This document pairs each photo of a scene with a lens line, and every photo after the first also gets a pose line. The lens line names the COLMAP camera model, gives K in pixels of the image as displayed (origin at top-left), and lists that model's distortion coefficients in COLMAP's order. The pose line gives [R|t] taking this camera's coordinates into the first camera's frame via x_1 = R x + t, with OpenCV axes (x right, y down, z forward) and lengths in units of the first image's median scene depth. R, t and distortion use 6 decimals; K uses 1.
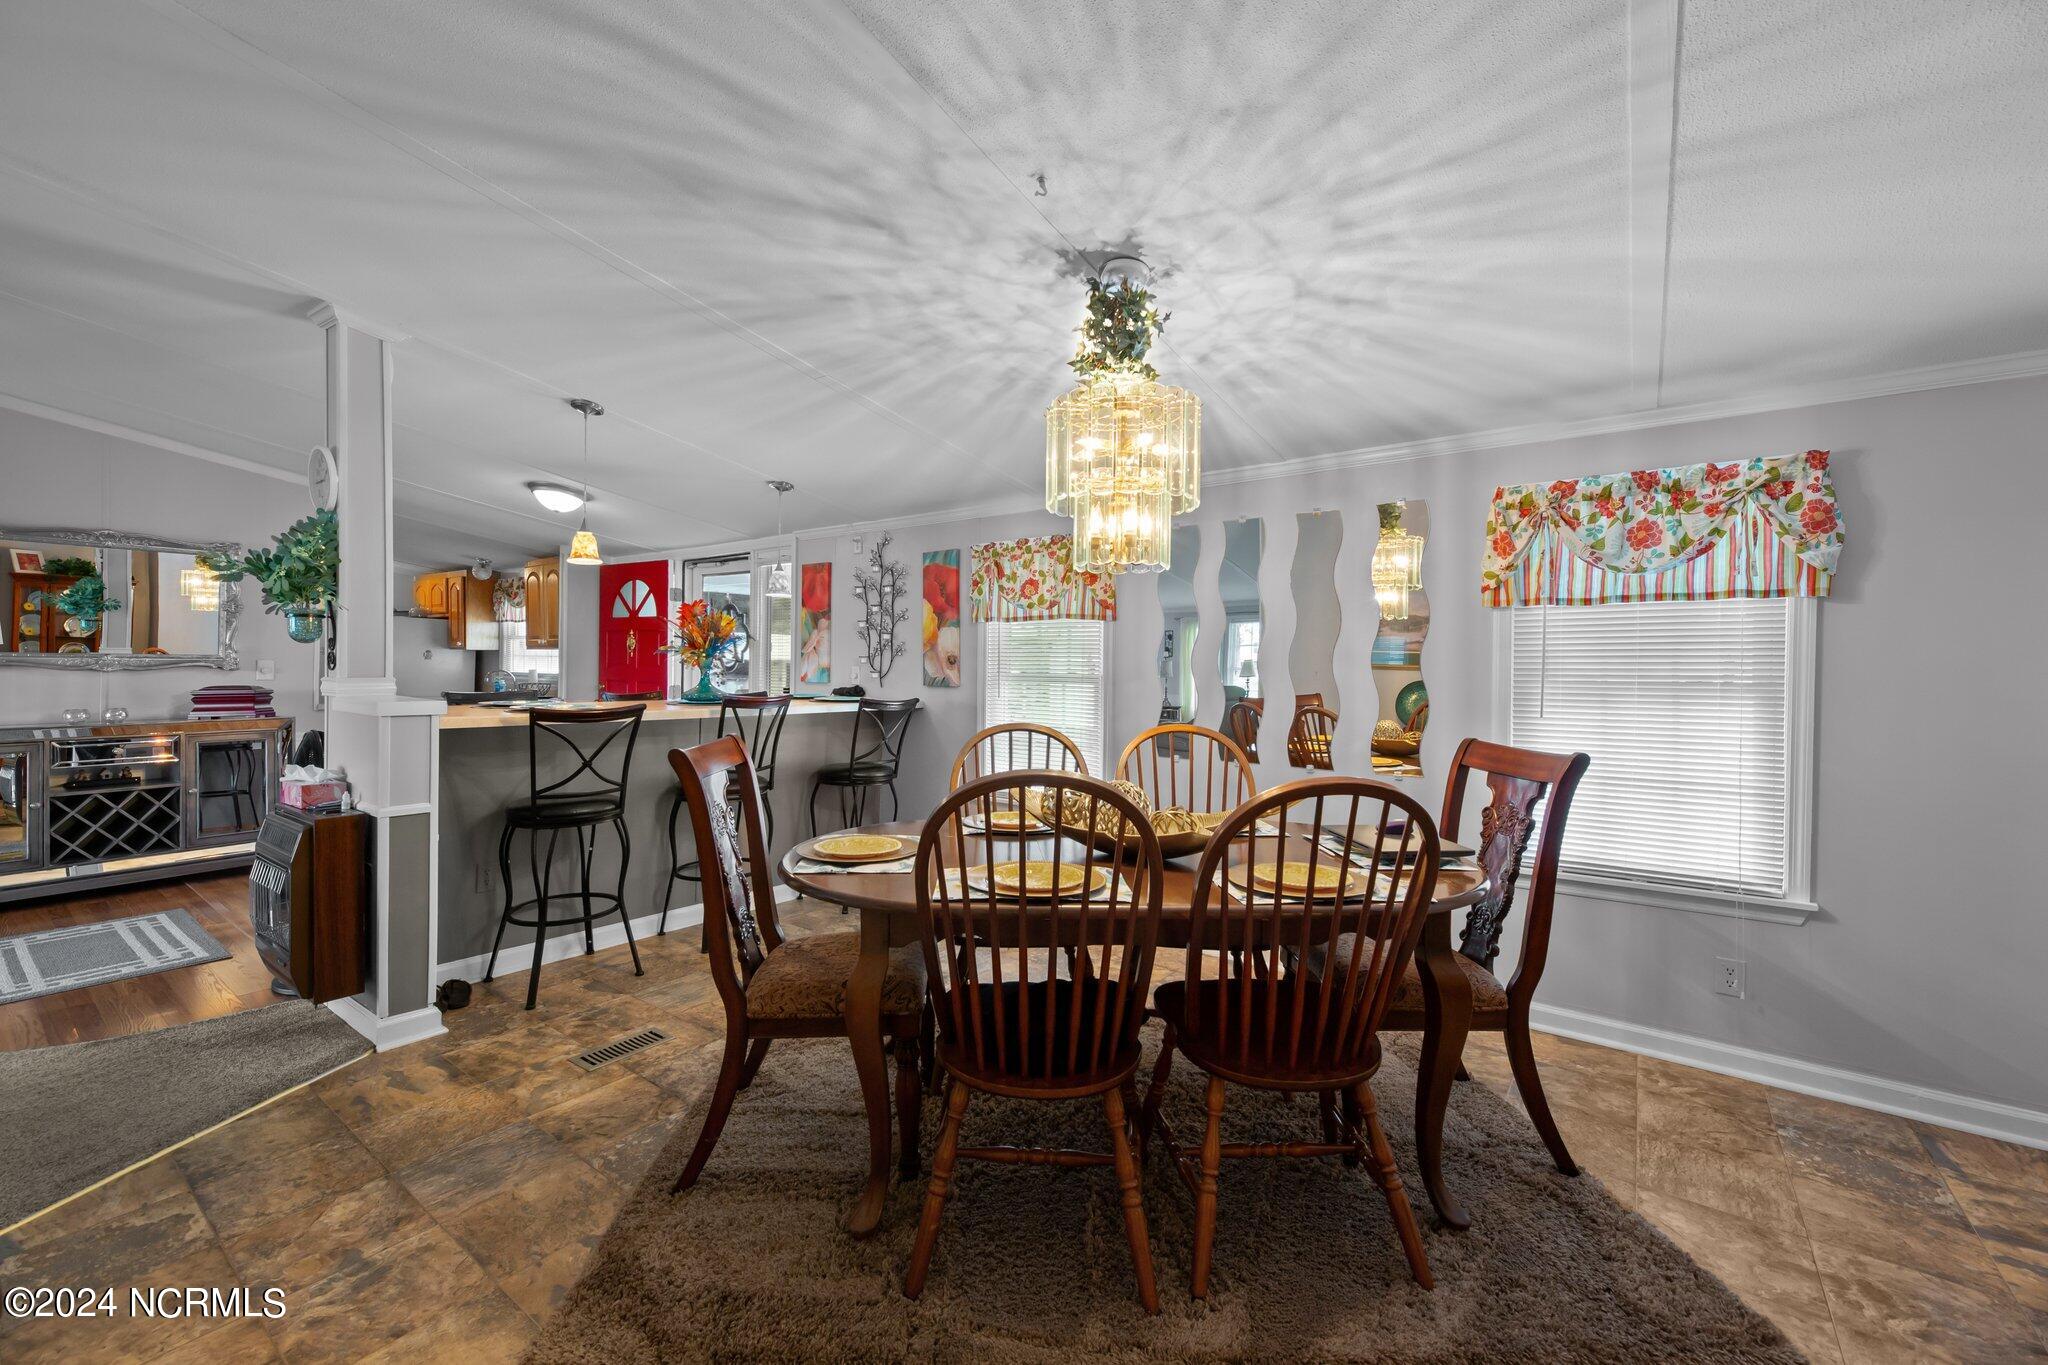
lens RADIAL K [[855.6, 0, 1024.0], [0, 855.6, 682.5], [0, 0, 1]] dist [0.027253, 0.000328]
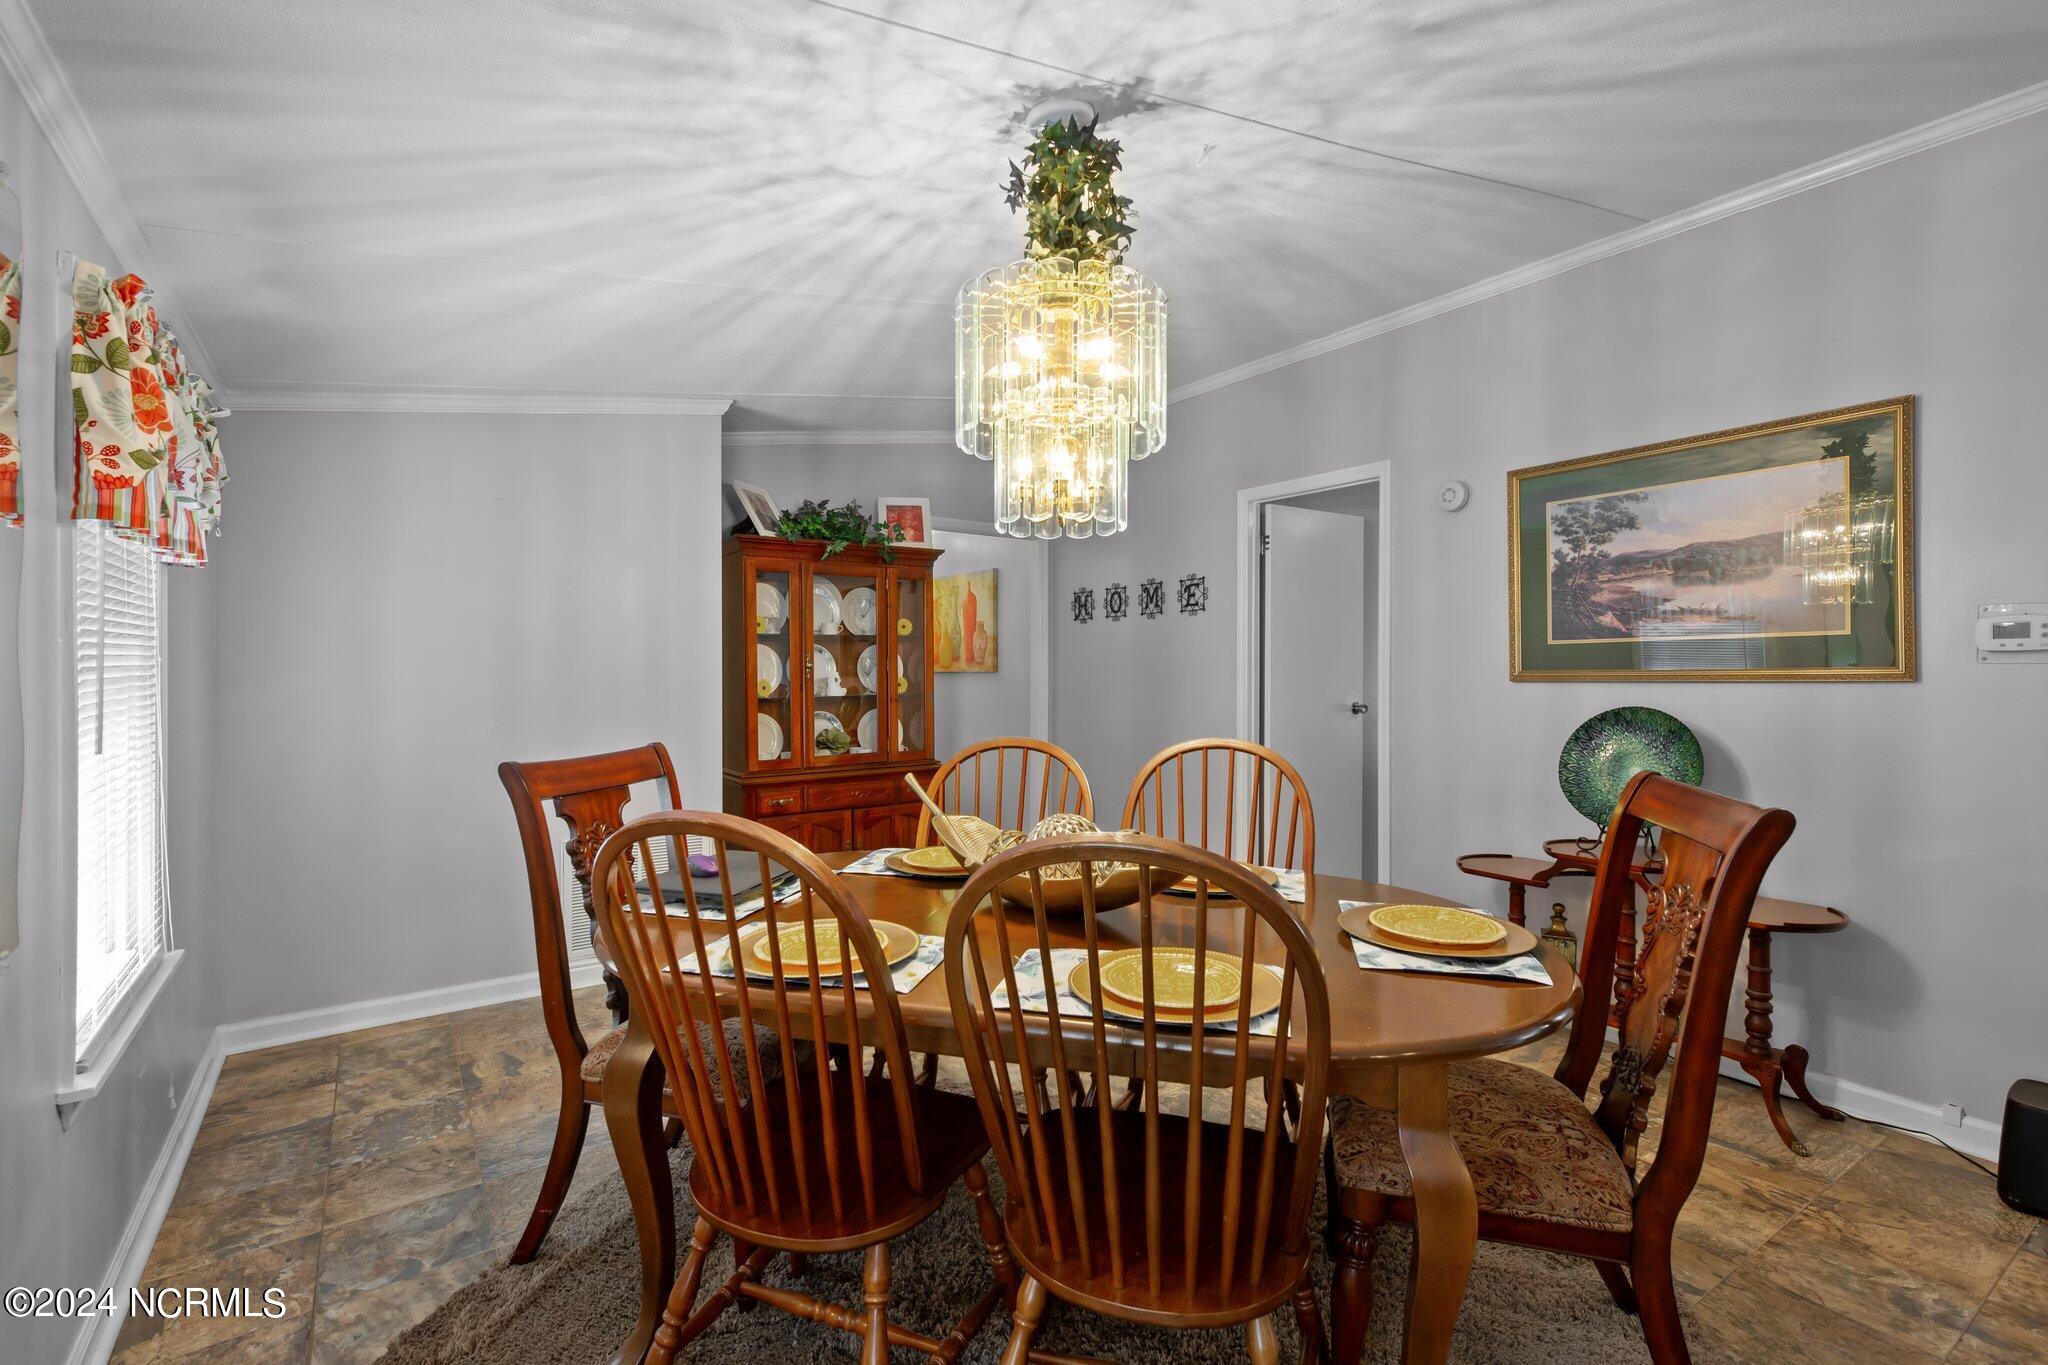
lens RADIAL K [[904.5, 0, 1050.1], [0, 904.5, 674.8], [0, 0, 1]] dist [0.010037, 0.000536]
pose [[-0.953923, -0.011539, 0.299831, -0.084153], [-0.003647, 0.999632, 0.026868, -0.025332], [-0.300031, 0.024536, -0.953614, 1.370150]]
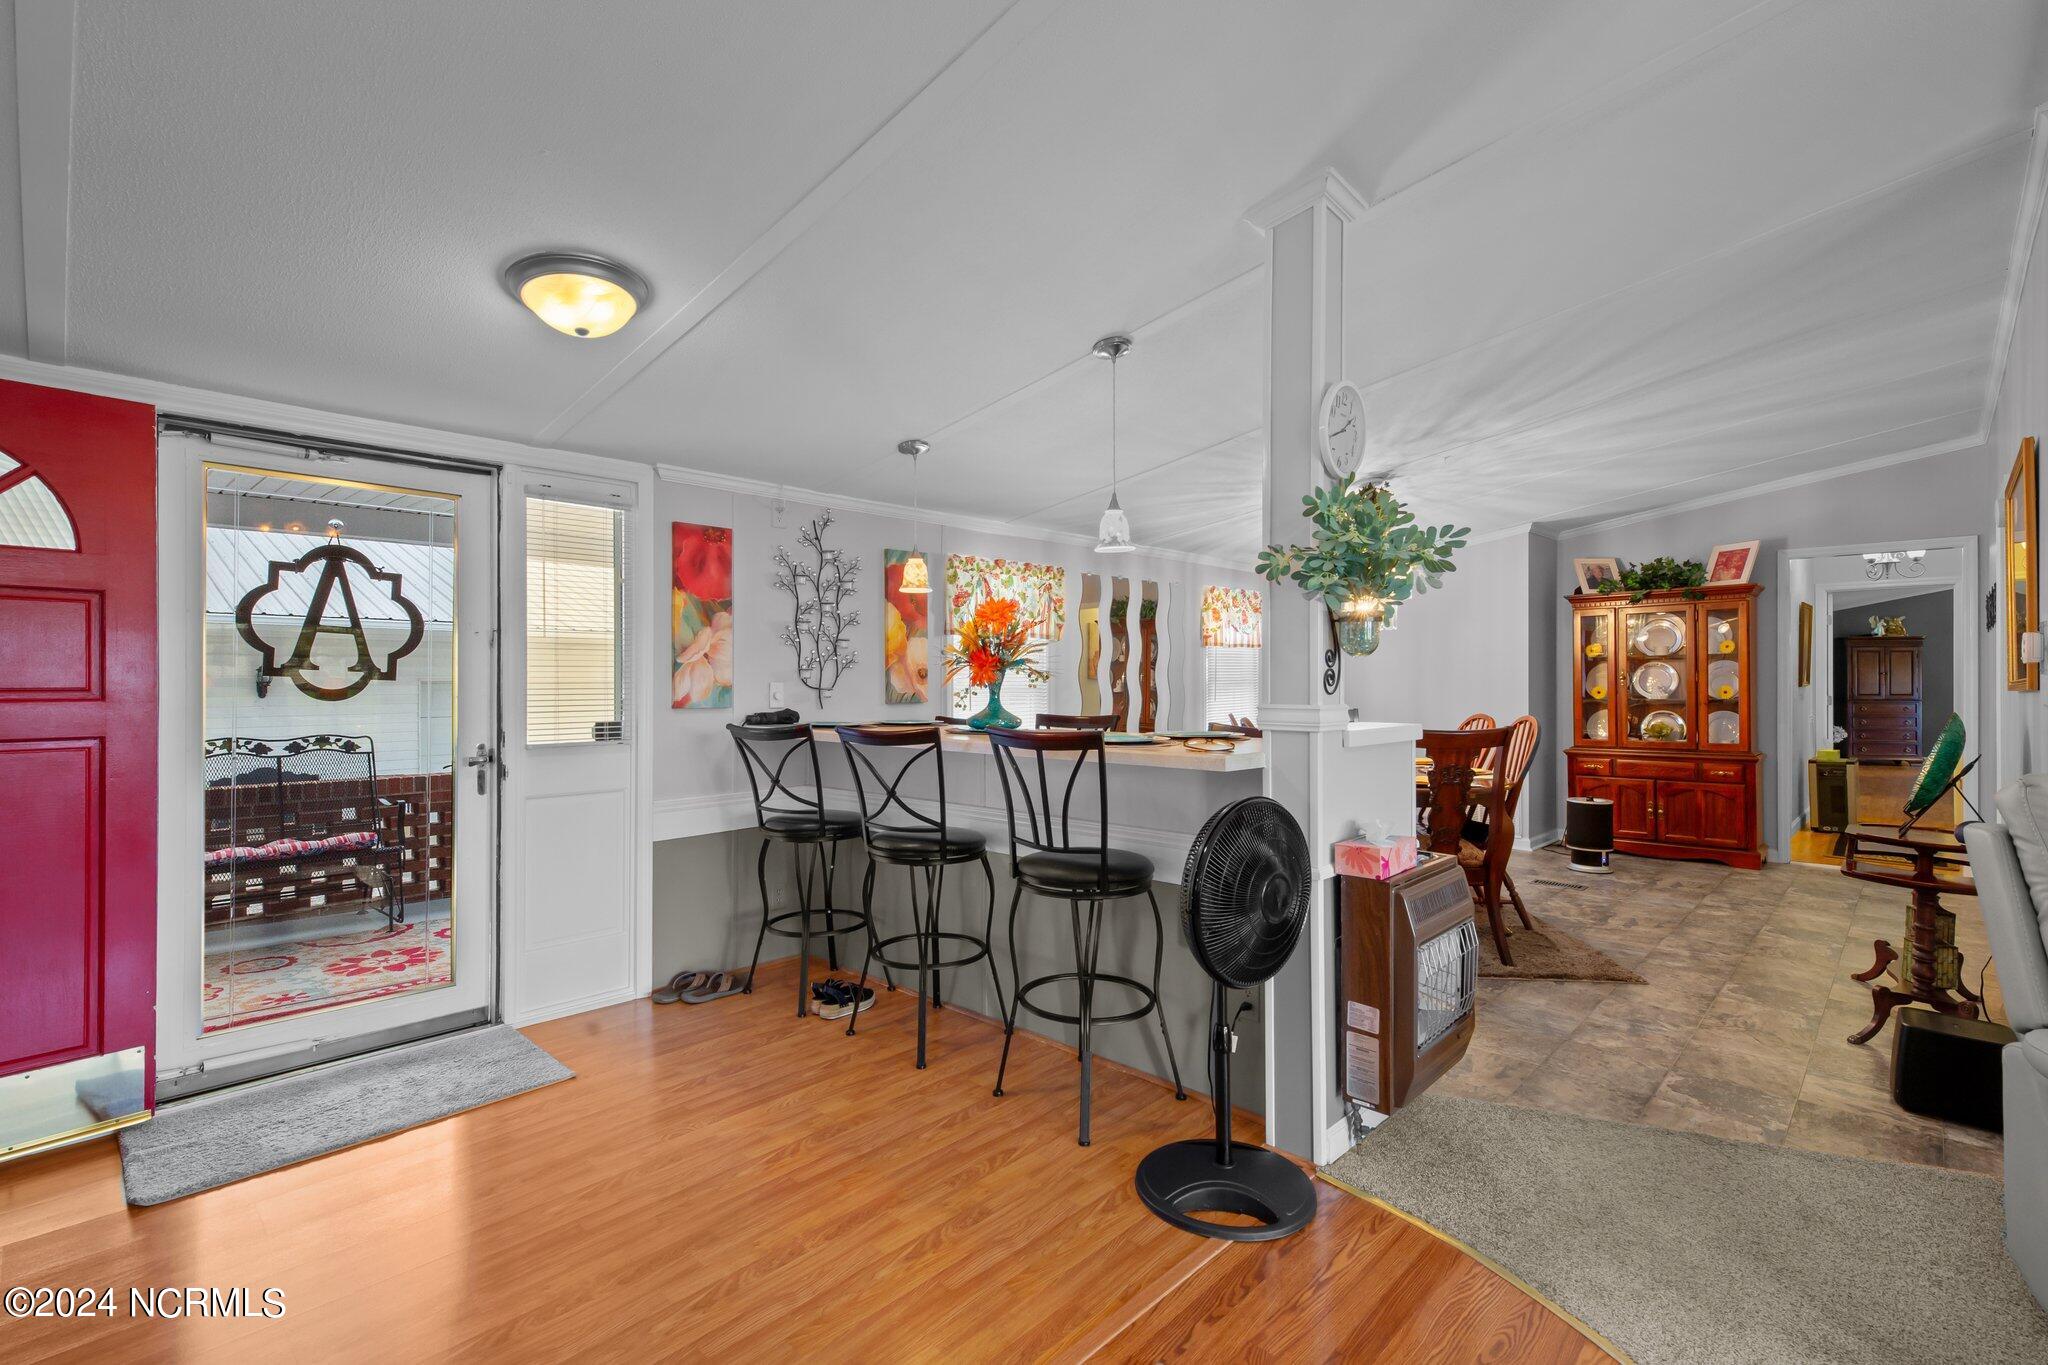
lens RADIAL K [[897.1, 0, 1034.7], [0, 897.1, 678.7], [0, 0, 1]] dist [0.000639, 0.000018]
pose [[0.115844, -0.015586, 0.993145, -1.617516], [0.017509, 0.999754, 0.013647, -0.049858], [-0.993113, 0.015808, 0.116089, 1.218288]]
